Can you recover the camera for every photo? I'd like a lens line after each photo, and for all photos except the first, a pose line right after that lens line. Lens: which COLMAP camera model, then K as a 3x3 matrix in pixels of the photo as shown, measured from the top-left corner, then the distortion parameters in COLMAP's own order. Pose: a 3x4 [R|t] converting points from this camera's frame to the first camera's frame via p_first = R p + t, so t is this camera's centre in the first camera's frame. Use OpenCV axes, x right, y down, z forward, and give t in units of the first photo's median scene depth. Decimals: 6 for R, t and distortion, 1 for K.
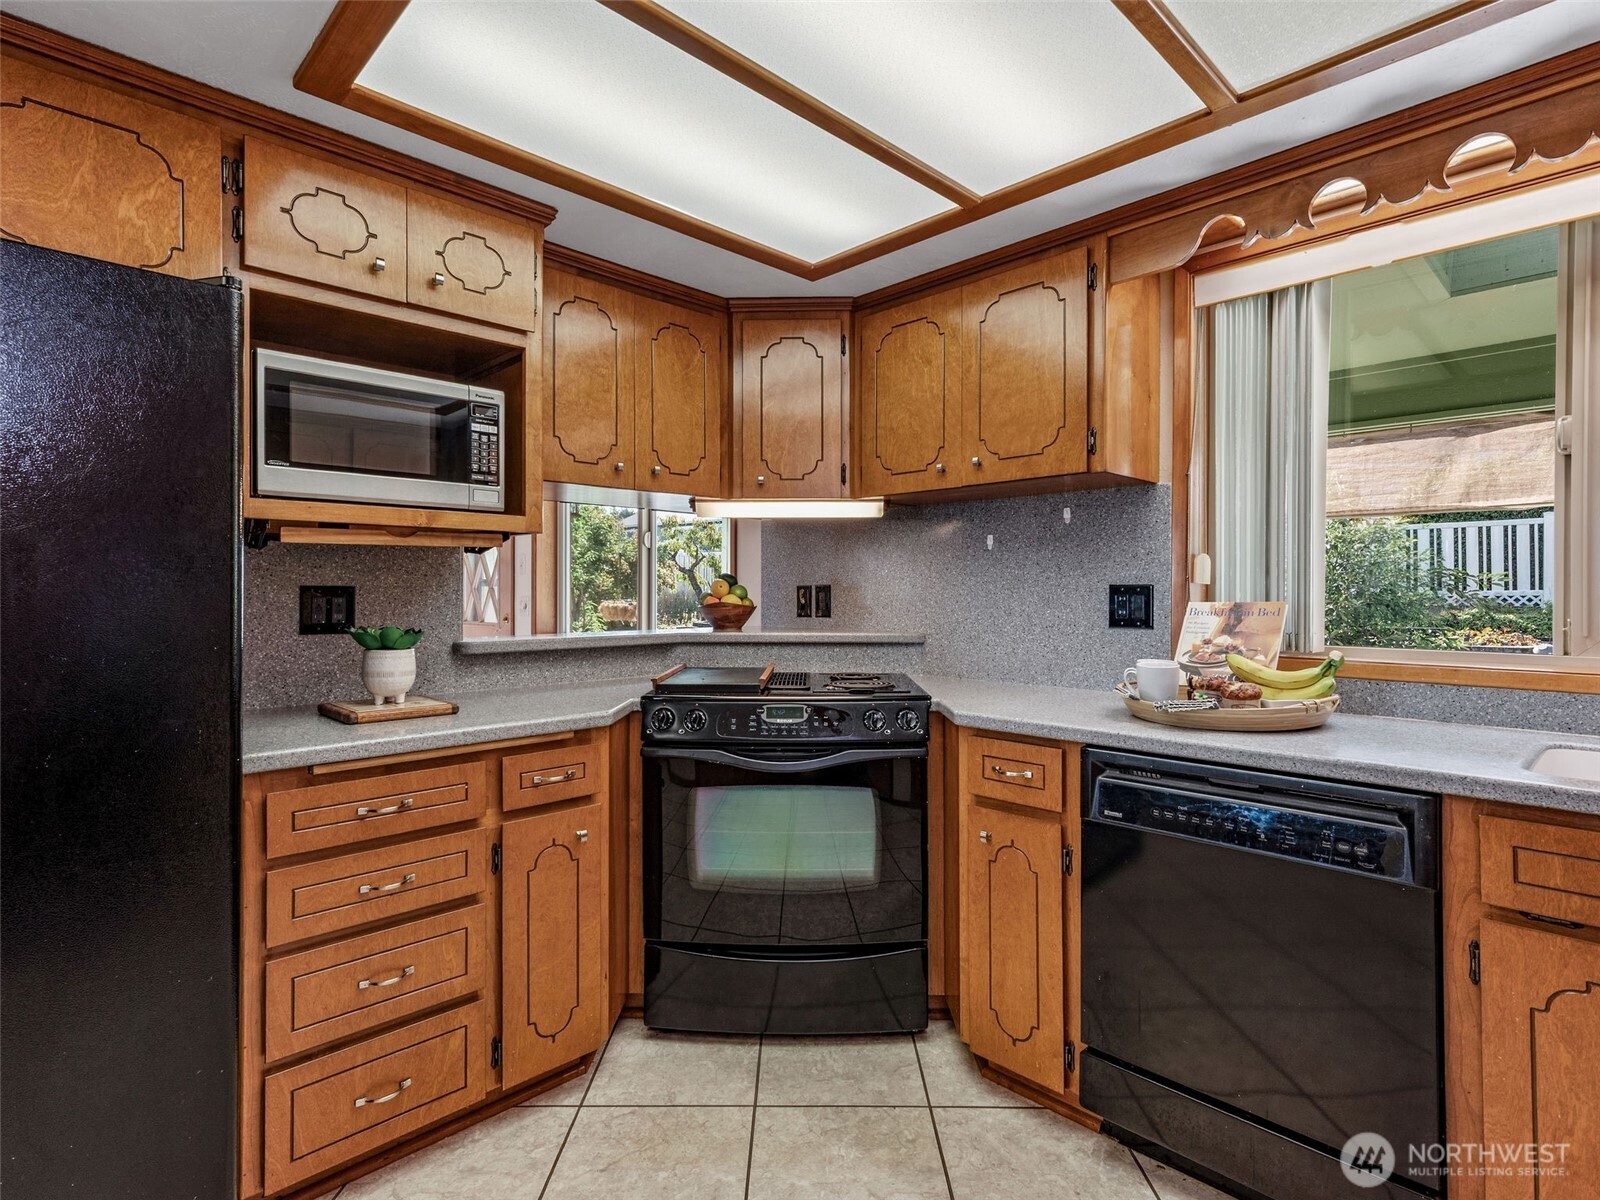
lens RADIAL K [[803.8, 0, 800.0], [0, 803.8, 600.0], [0, 0, 1]] dist [0.002917, 0.001384]
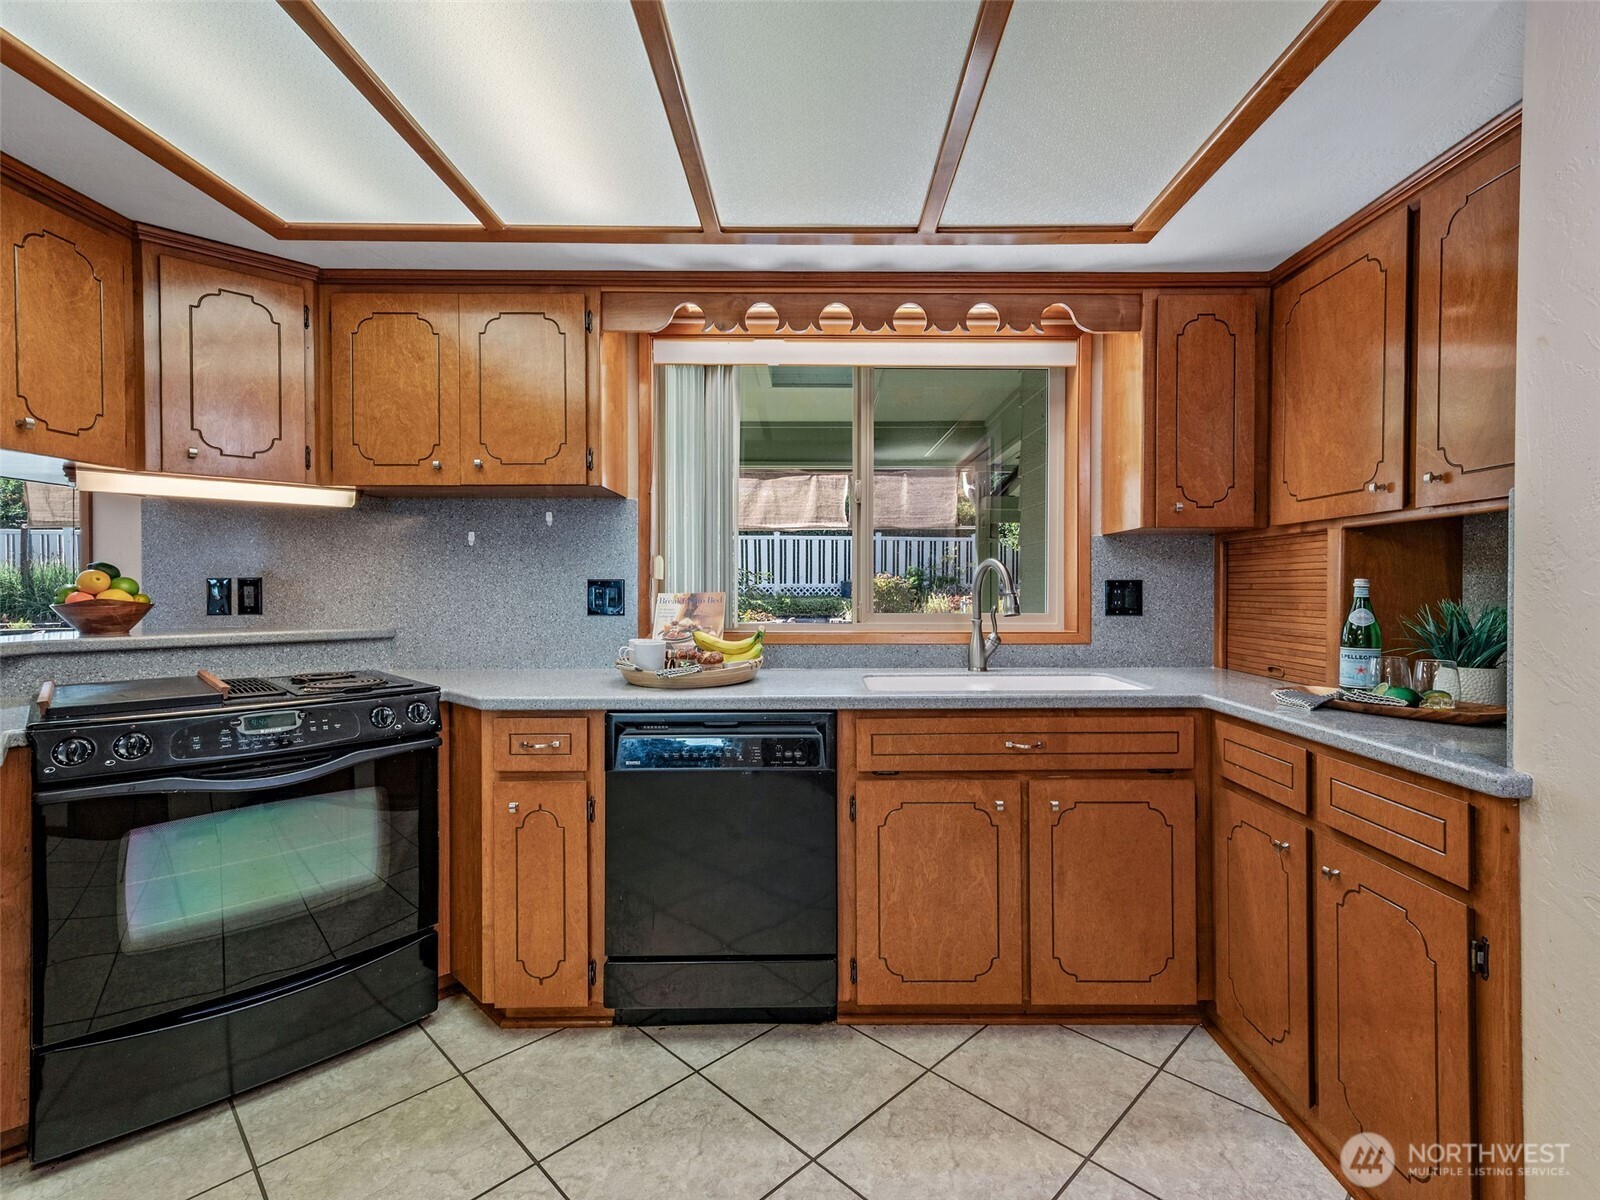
lens RADIAL K [[743.0, 0, 800.0], [0, 743.0, 600.0], [0, 0, 1]] dist [0.000189, 0.000123]
pose [[0.700616, -0.015223, 0.713376, -0.193788], [0.008452, 0.999879, 0.013037, -0.000232], [-0.713488, -0.003104, 0.700661, 0.004192]]
